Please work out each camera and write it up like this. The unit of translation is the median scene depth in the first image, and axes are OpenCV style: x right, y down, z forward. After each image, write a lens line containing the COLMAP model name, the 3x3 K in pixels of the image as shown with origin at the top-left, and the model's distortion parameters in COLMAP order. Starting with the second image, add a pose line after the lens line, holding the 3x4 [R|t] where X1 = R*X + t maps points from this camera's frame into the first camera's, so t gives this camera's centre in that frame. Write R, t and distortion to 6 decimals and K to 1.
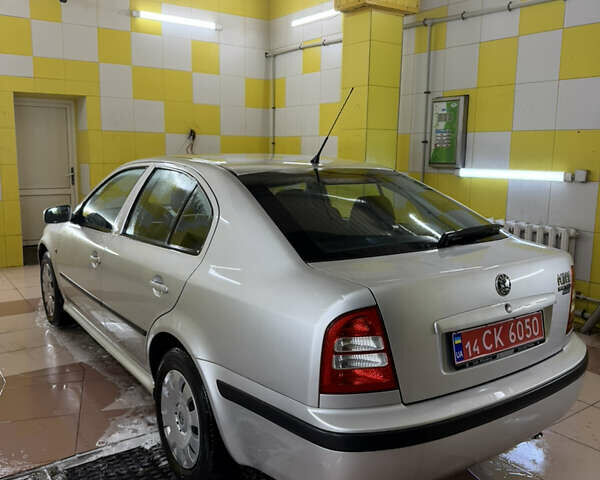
lens RADIAL K [[558.8, 0, 295.8], [0, 558.8, 239.1], [0, 0, 1]] dist [0.145507, -0.283502]
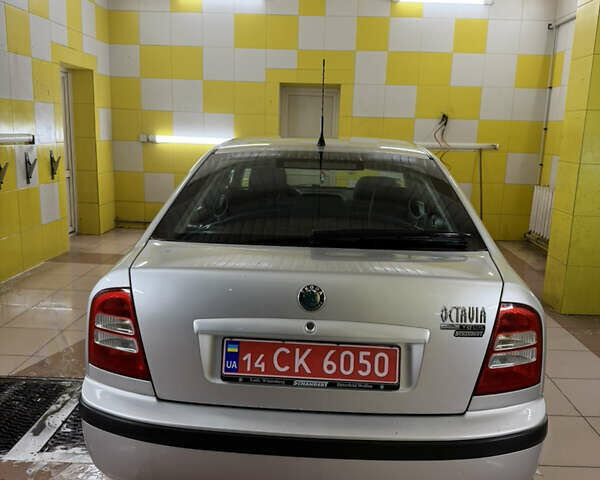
lens RADIAL K [[558.8, 0, 295.8], [0, 558.8, 239.1], [0, 0, 1]] dist [0.145507, -0.283502]
pose [[0.787287, 0.129938, -0.602740, 0.495427], [-0.117854, 0.991232, 0.059751, -0.028898], [0.605219, 0.023994, 0.795697, 0.211804]]
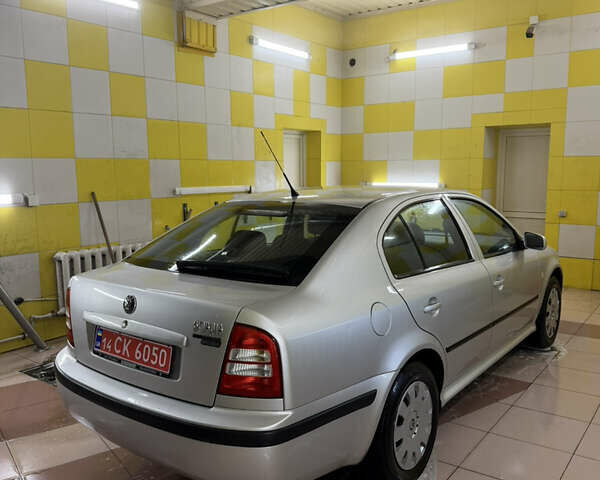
lens RADIAL K [[558.8, 0, 295.8], [0, 558.8, 239.1], [0, 0, 1]] dist [0.145507, -0.283502]
pose [[0.299749, 0.107987, -0.947887, 0.946606], [-0.140711, 0.987711, 0.068027, -0.109455], [0.943584, 0.112987, 0.311260, 0.572331]]
